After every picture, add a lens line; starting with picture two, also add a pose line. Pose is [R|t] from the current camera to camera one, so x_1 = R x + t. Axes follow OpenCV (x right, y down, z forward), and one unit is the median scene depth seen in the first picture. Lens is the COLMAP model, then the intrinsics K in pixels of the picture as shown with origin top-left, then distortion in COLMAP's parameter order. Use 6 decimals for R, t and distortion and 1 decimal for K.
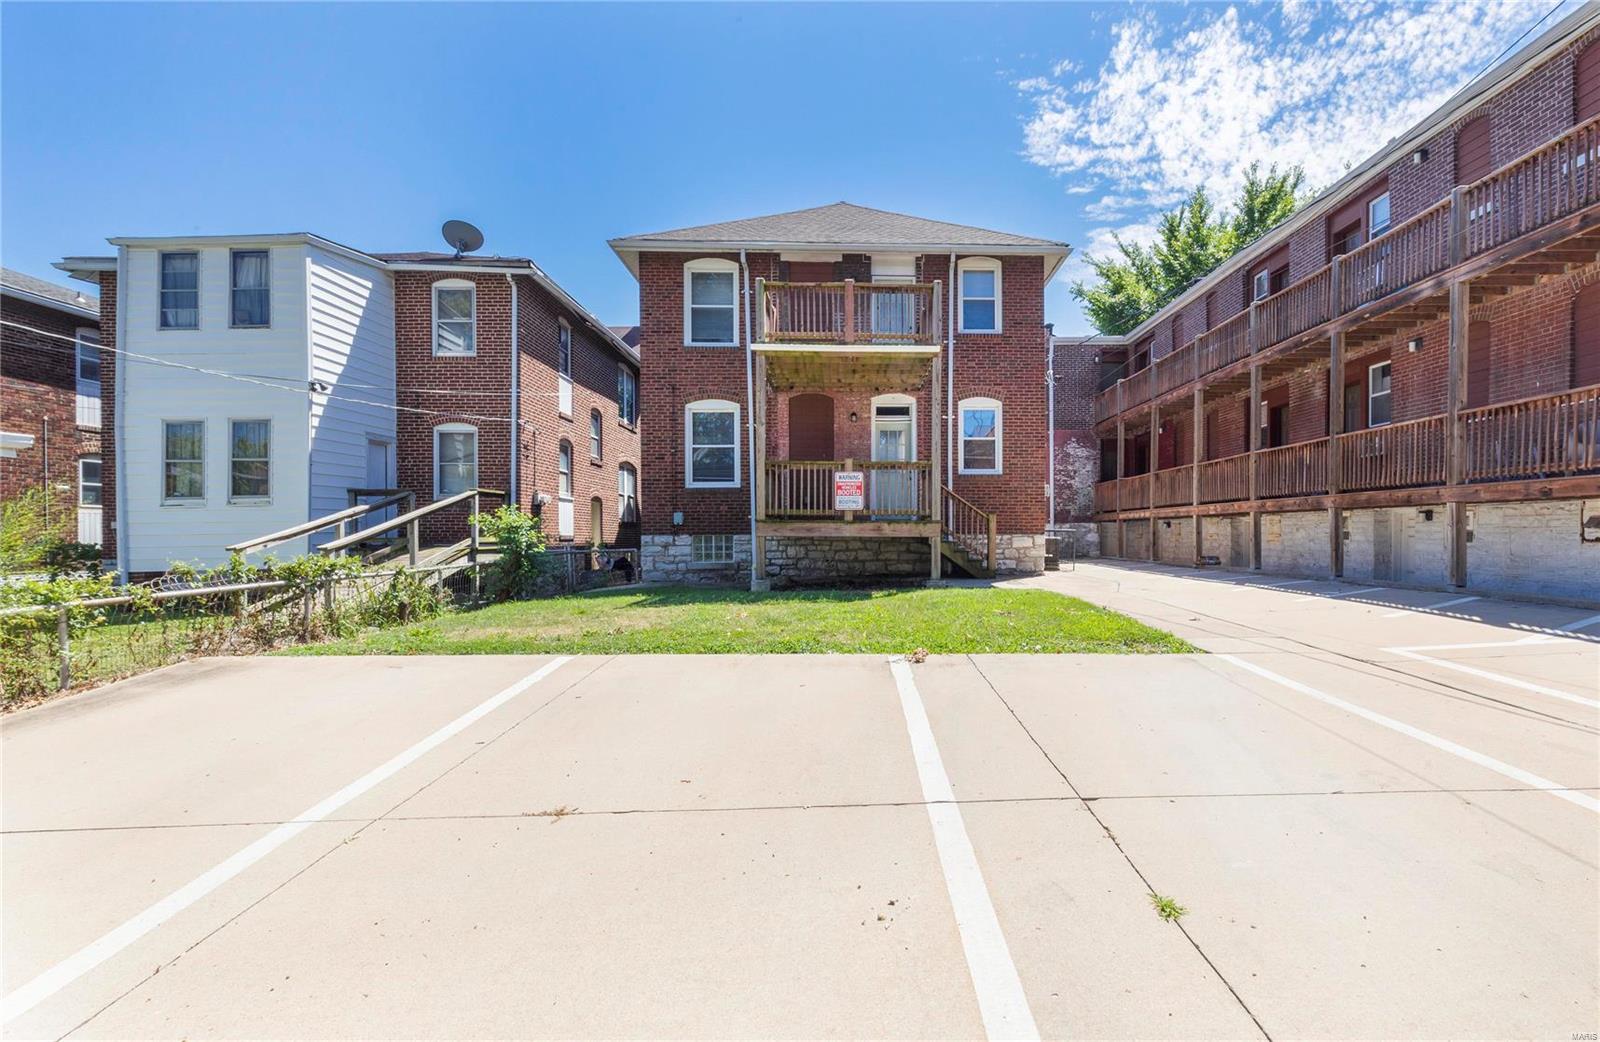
lens RADIAL K [[742.5, 0, 802.8], [0, 742.5, 542.5], [0, 0, 1]] dist [0.025390, -0.015888]
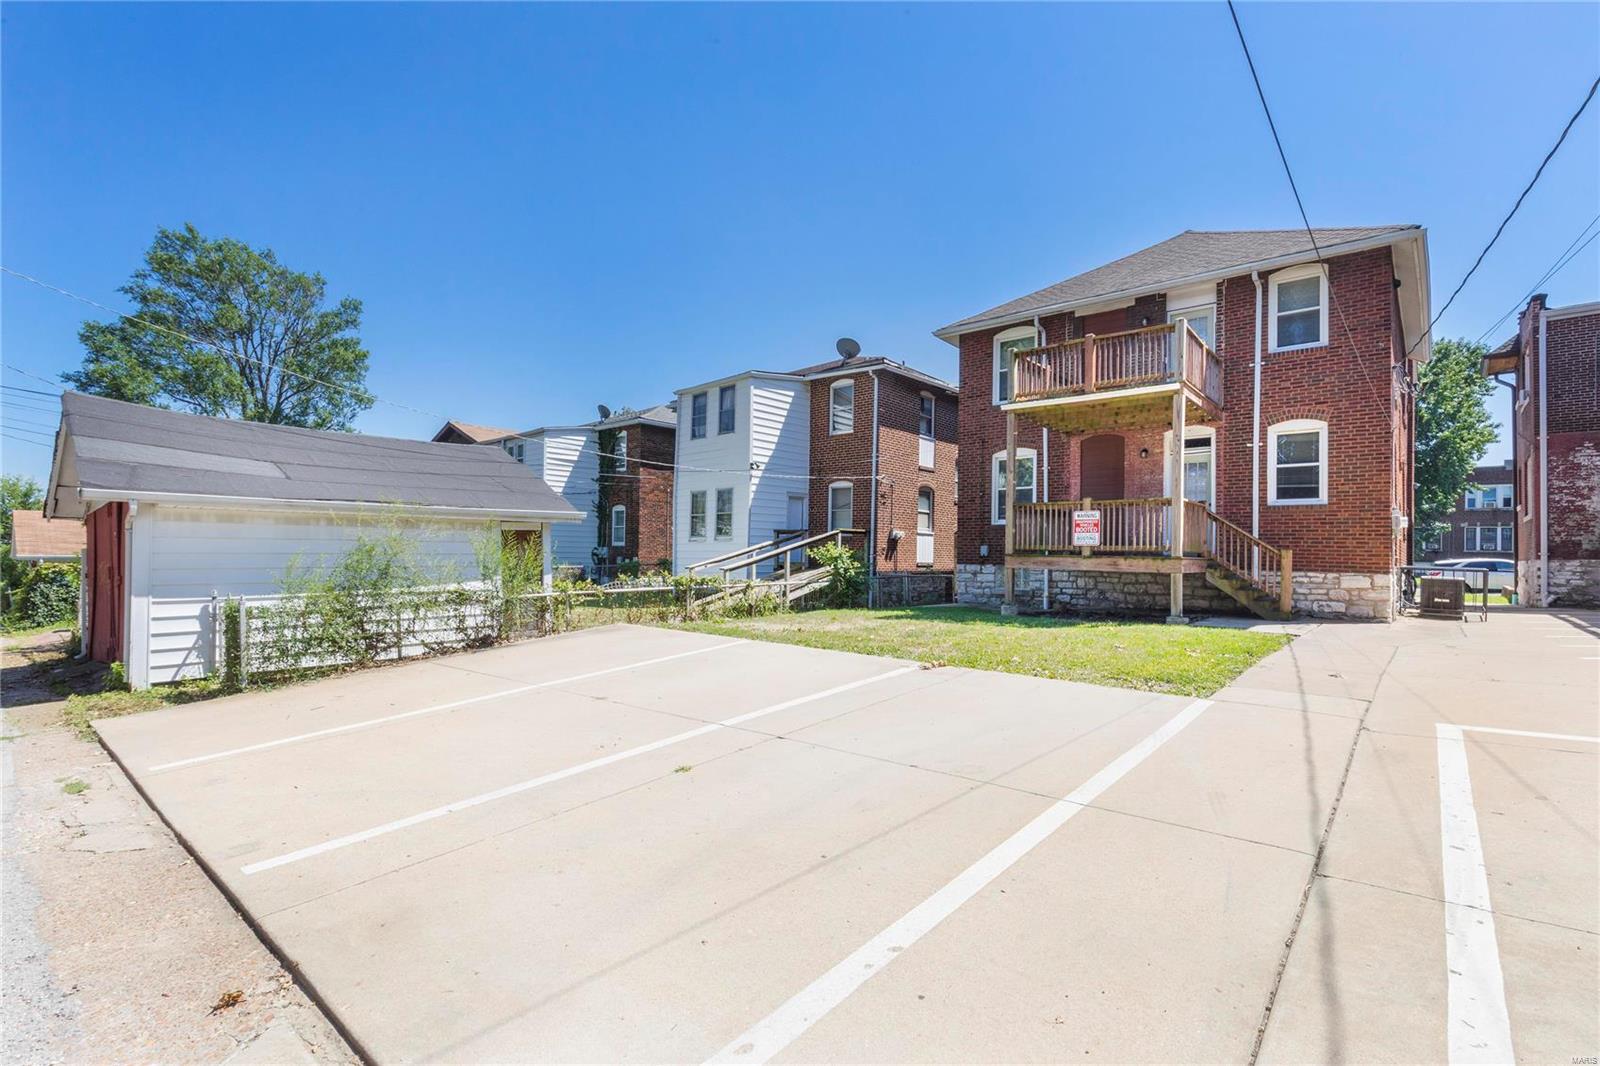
lens RADIAL K [[699.3, 0, 796.9], [0, 699.3, 549.2], [0, 0, 1]] dist [0.003752, 0.000308]
pose [[0.746515, 0.008326, -0.665317, 0.353767], [-0.023446, 0.999630, -0.013798, -0.012354], [0.664956, 0.025900, 0.746434, -0.033861]]
